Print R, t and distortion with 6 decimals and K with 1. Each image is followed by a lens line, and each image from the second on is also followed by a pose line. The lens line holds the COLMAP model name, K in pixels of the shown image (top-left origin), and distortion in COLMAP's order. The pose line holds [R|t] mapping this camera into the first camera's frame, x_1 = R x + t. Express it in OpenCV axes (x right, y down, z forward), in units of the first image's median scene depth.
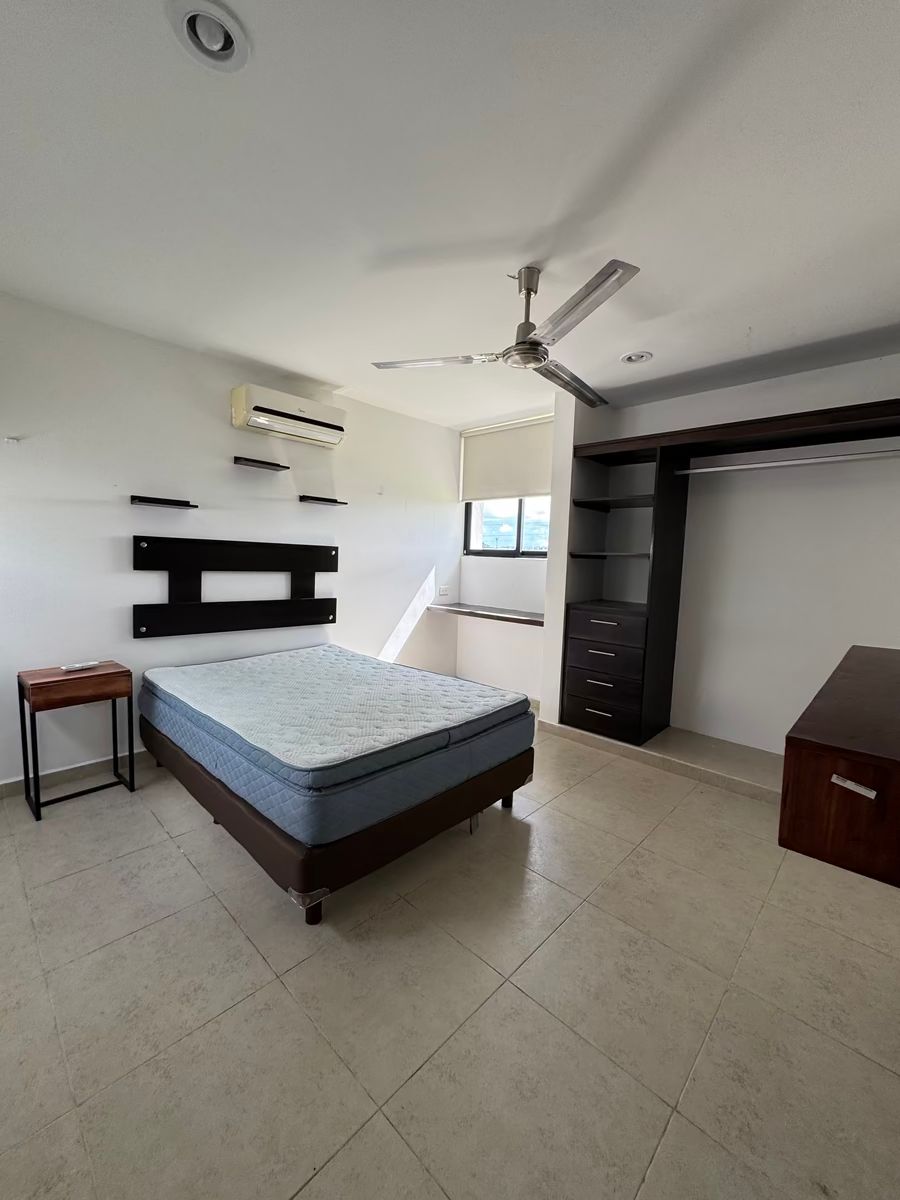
lens RADIAL K [[480.4, 0, 450.0], [0, 480.4, 600.0], [0, 0, 1]] dist [0.000841, 0.000245]
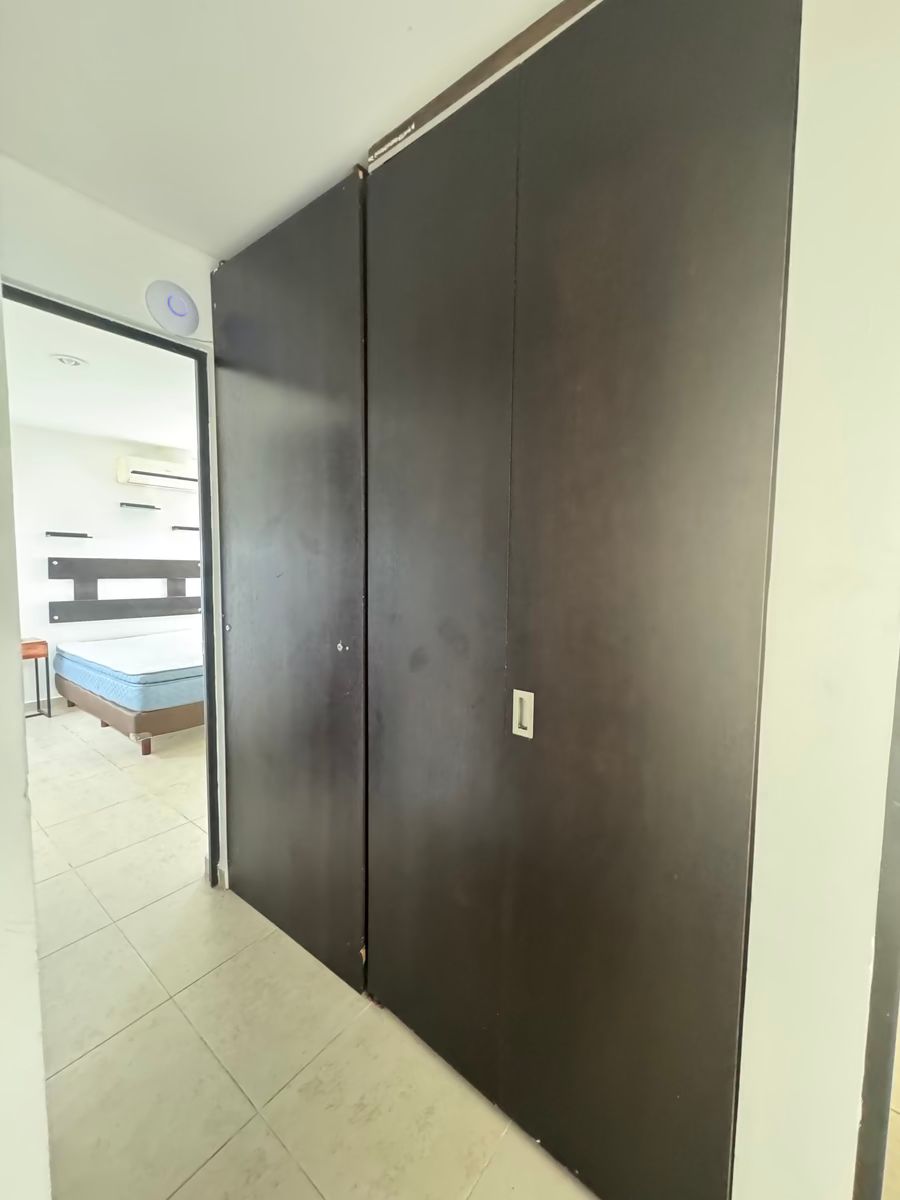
lens RADIAL K [[480.4, 0, 450.0], [0, 480.4, 600.0], [0, 0, 1]] dist [0.000841, 0.000245]
pose [[0.994856, -0.024856, 0.098198, 0.472500], [0.025844, 0.999627, -0.008793, 0.051756], [-0.097943, 0.011285, 0.995128, -0.664208]]
